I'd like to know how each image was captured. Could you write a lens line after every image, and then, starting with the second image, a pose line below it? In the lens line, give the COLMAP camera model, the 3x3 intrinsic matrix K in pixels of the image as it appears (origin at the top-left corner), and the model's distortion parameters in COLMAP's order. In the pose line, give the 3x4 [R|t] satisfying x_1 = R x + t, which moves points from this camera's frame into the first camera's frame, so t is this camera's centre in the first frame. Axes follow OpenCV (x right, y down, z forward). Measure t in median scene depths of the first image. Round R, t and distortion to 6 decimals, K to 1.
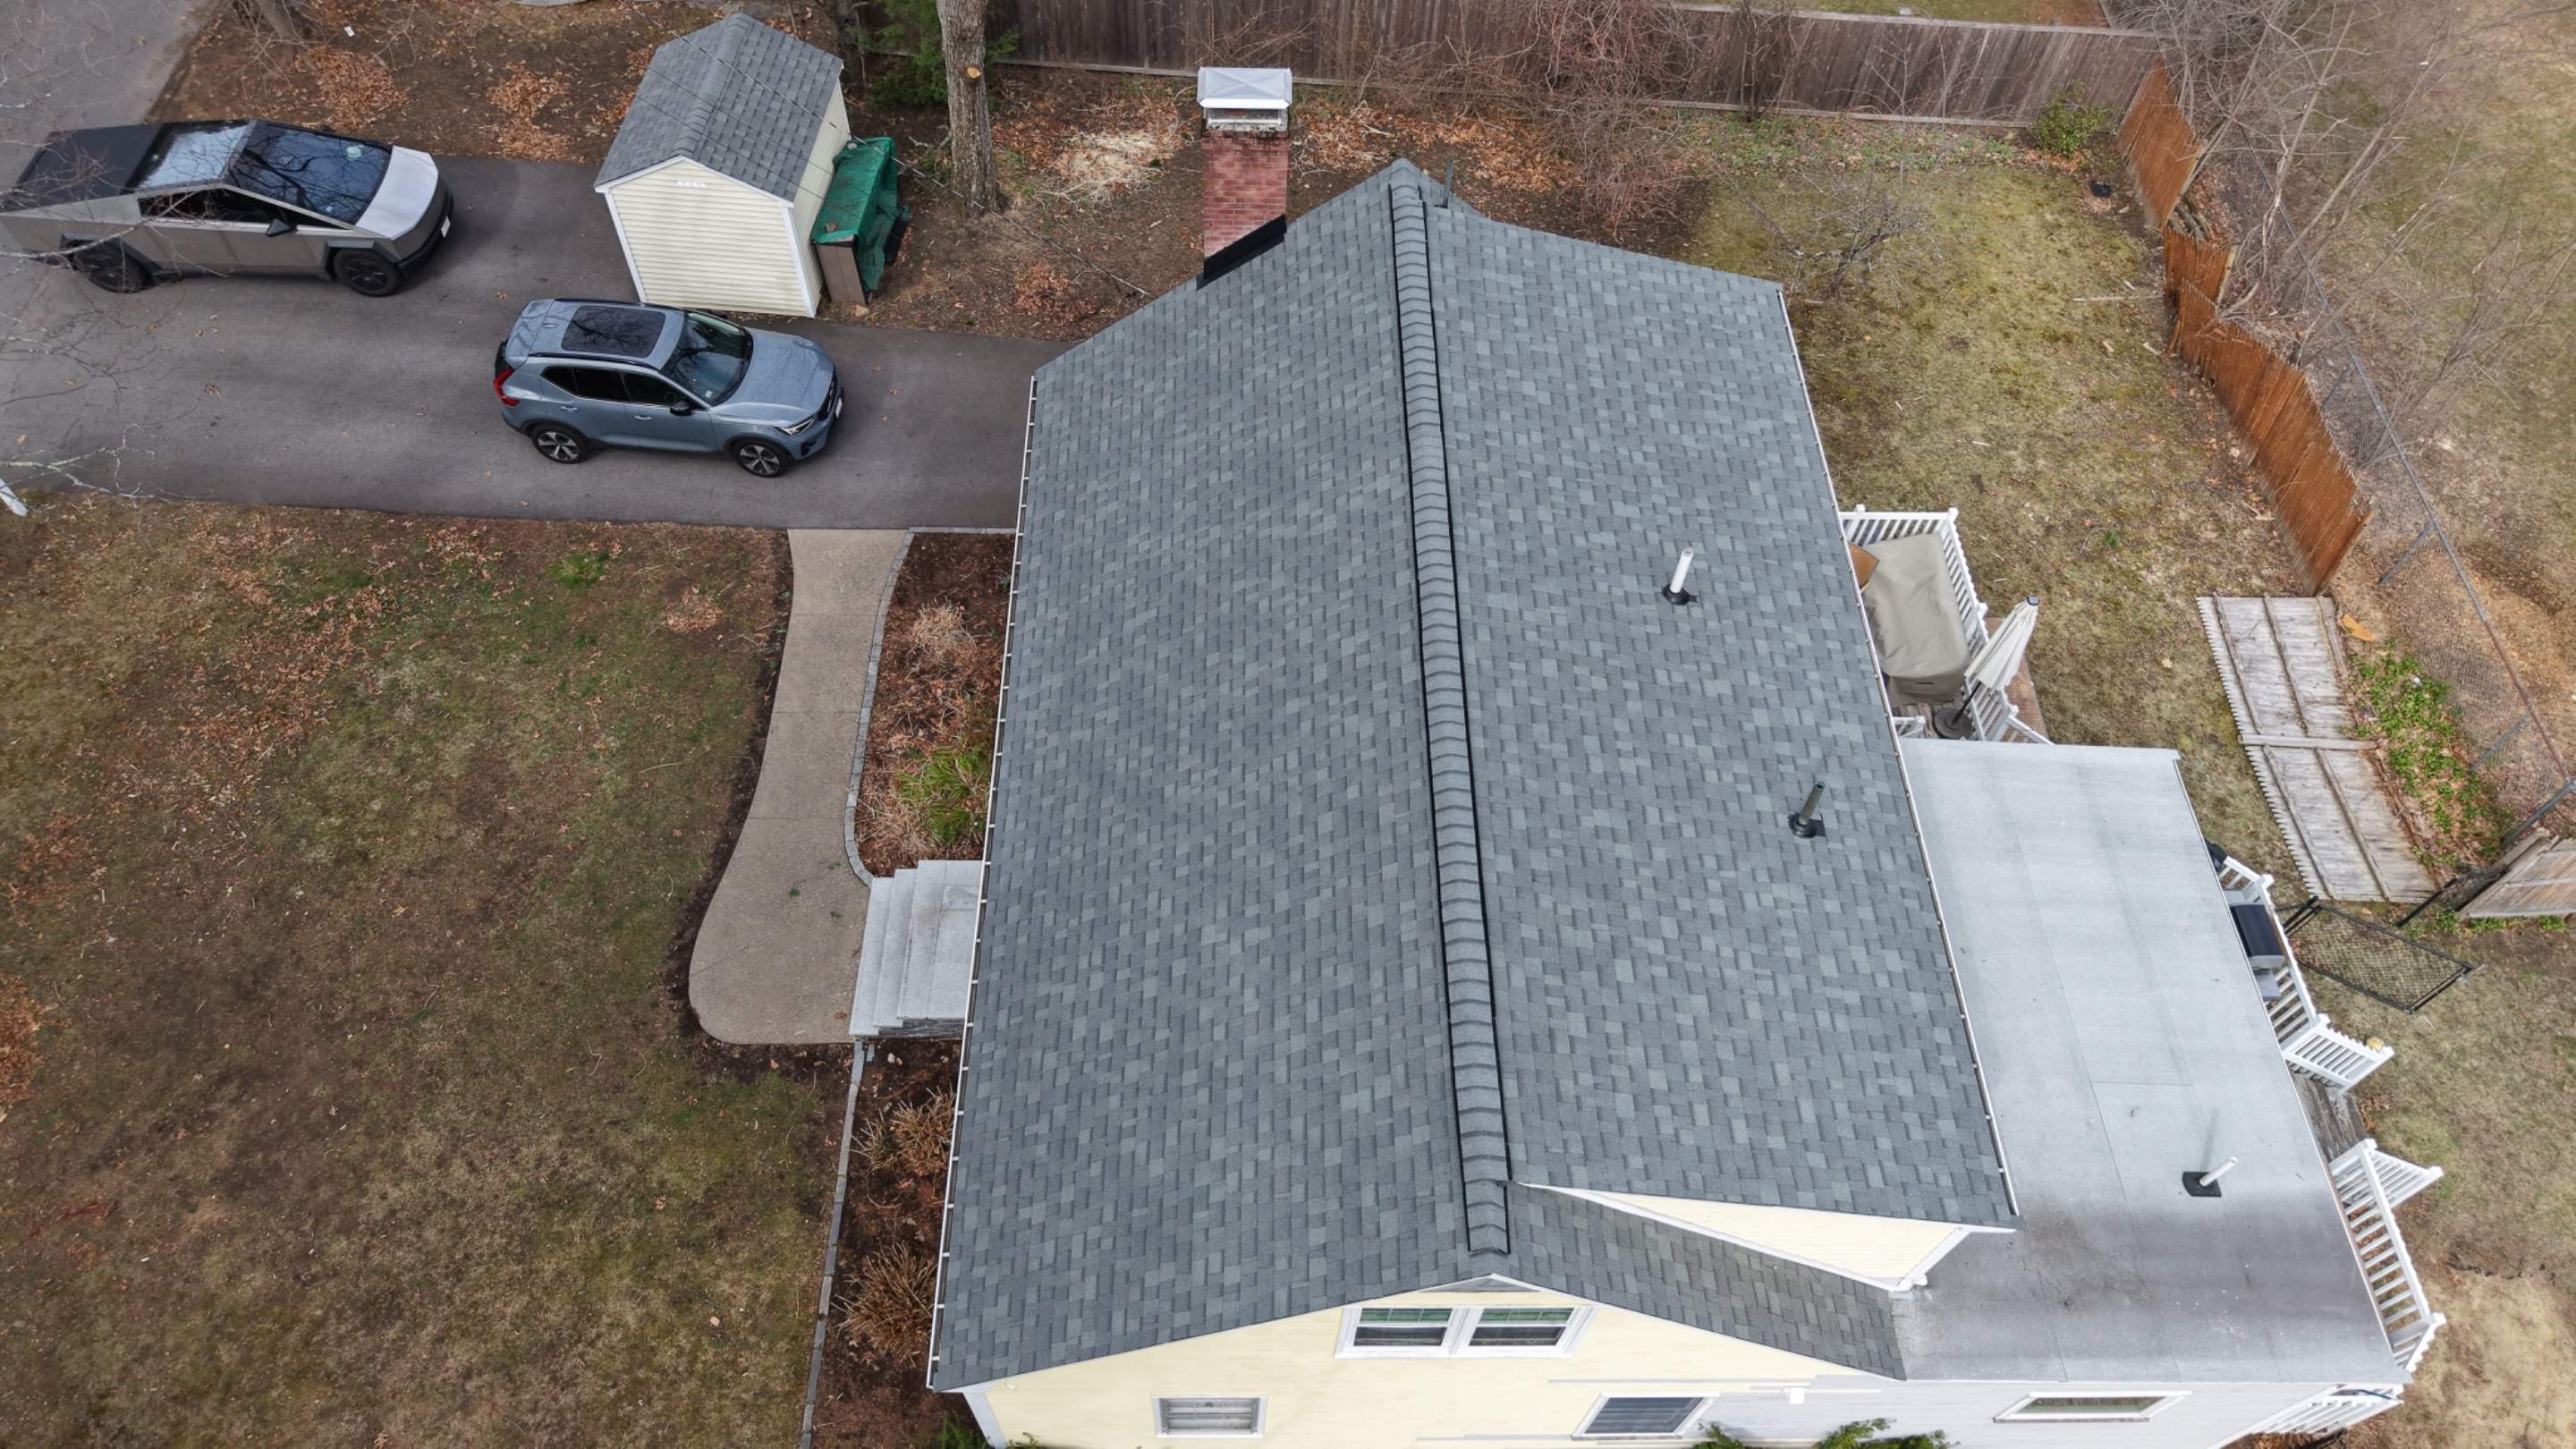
lens RADIAL K [[1709.1, 0, 1284.4], [0, 1709.1, 732.3], [0, 0, 1]] dist [0.051666, -0.070166]
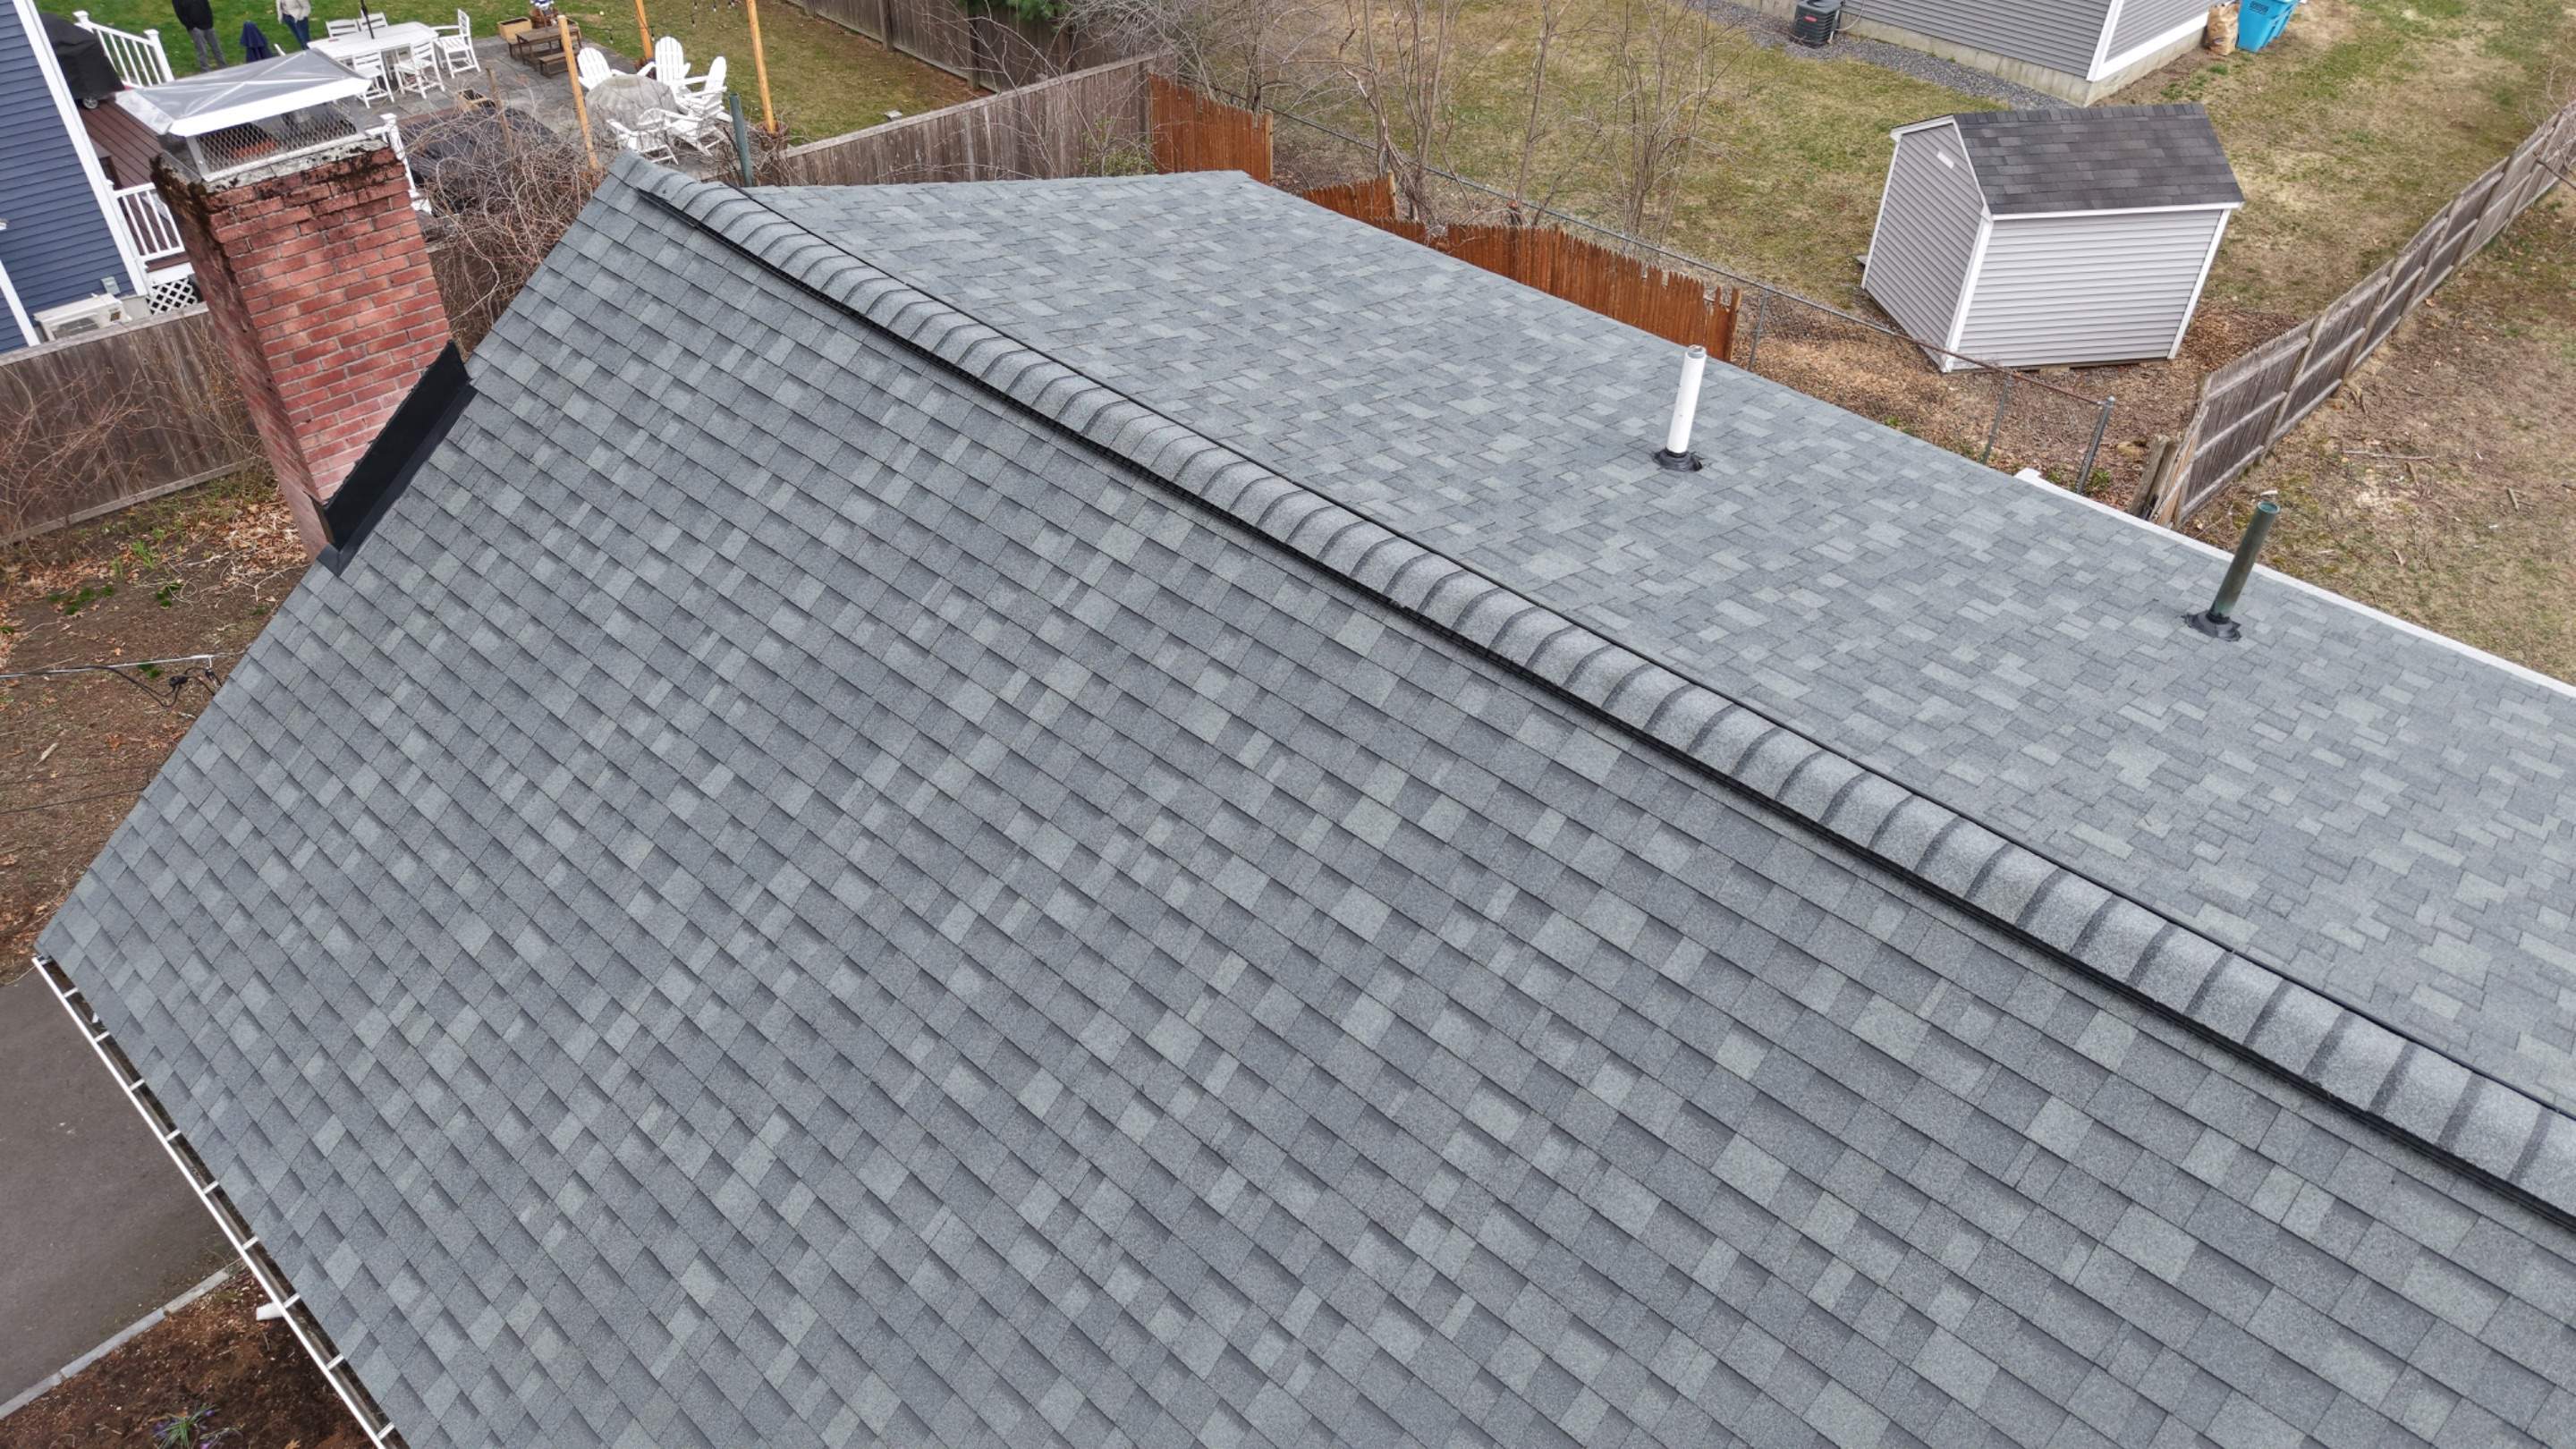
lens RADIAL K [[1727.1, 0, 1283.0], [0, 1727.1, 728.2], [0, 0, 1]] dist [0.016222, -0.015705]
pose [[0.685702, -0.471464, 0.554559, -0.141970], [0.595166, 0.801767, -0.054282, -0.042047], [-0.419035, 0.367276, 0.830372, 0.470135]]
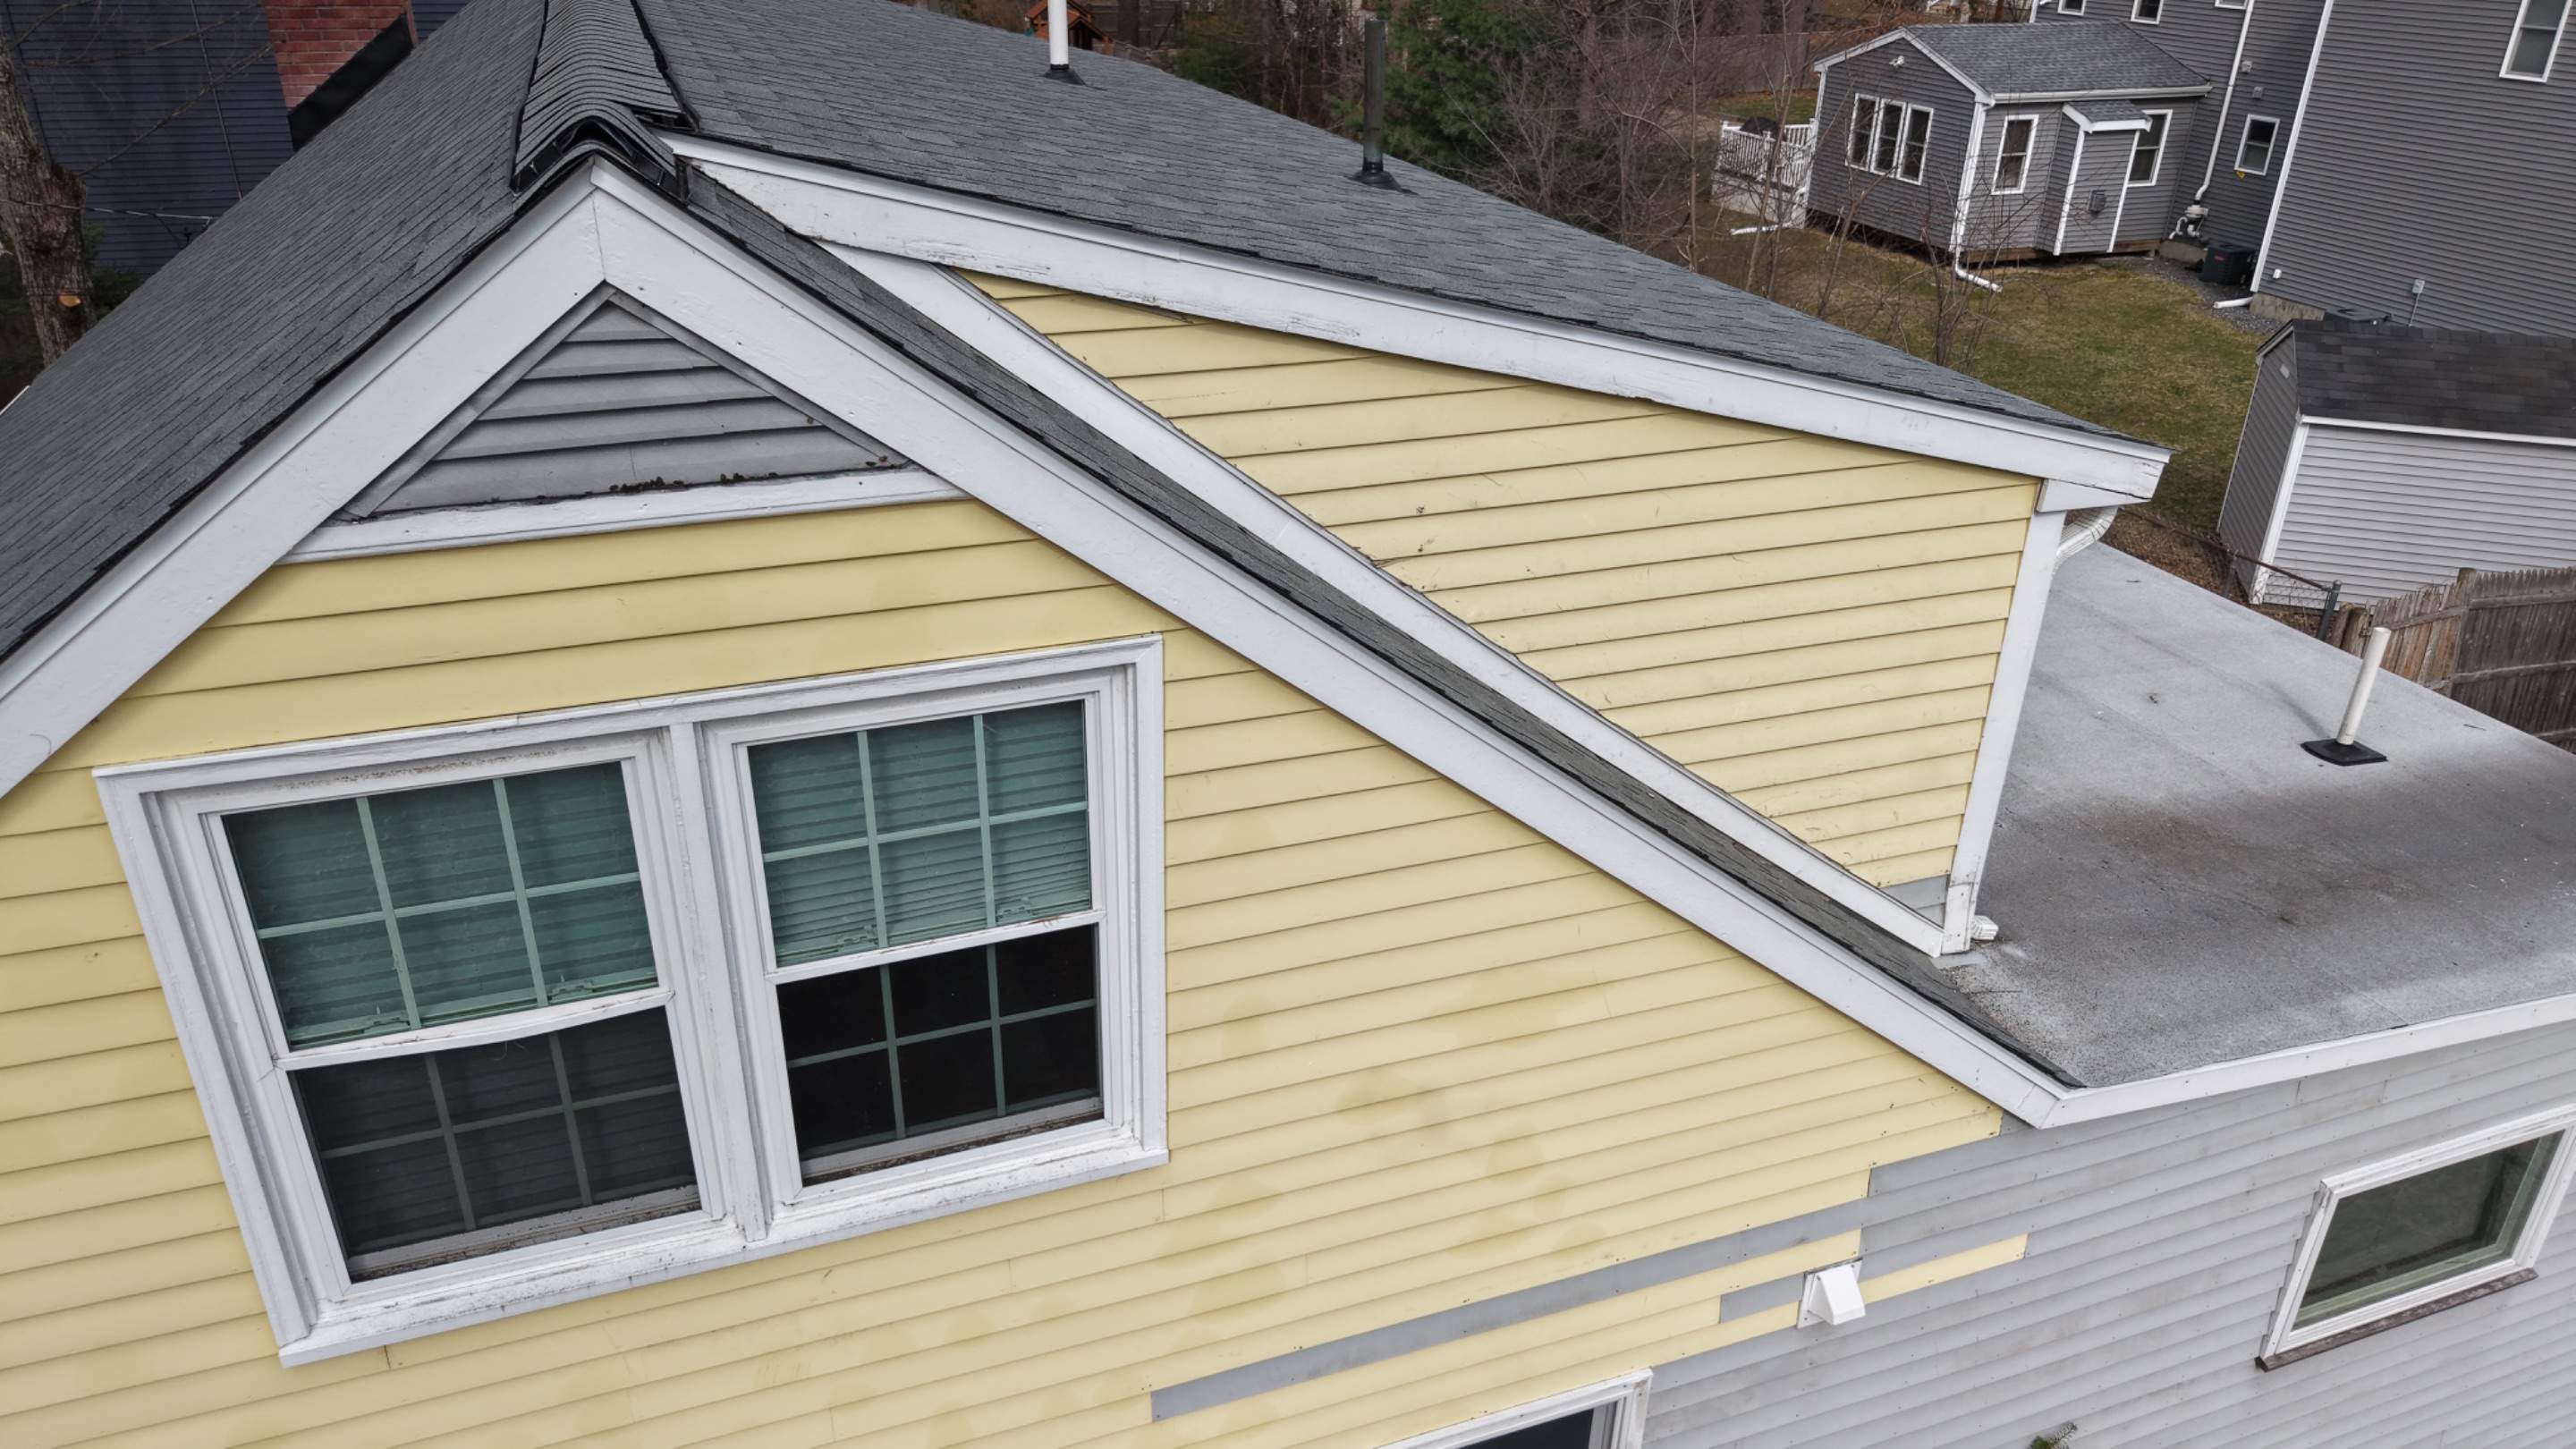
lens RADIAL K [[1727.1, 0, 1283.0], [0, 1727.1, 728.2], [0, 0, 1]] dist [0.016222, -0.015705]
pose [[0.942418, -0.163699, 0.291636, 0.069529], [0.282632, 0.856027, -0.432824, 0.276432], [-0.178795, 0.490327, 0.853002, 0.444850]]
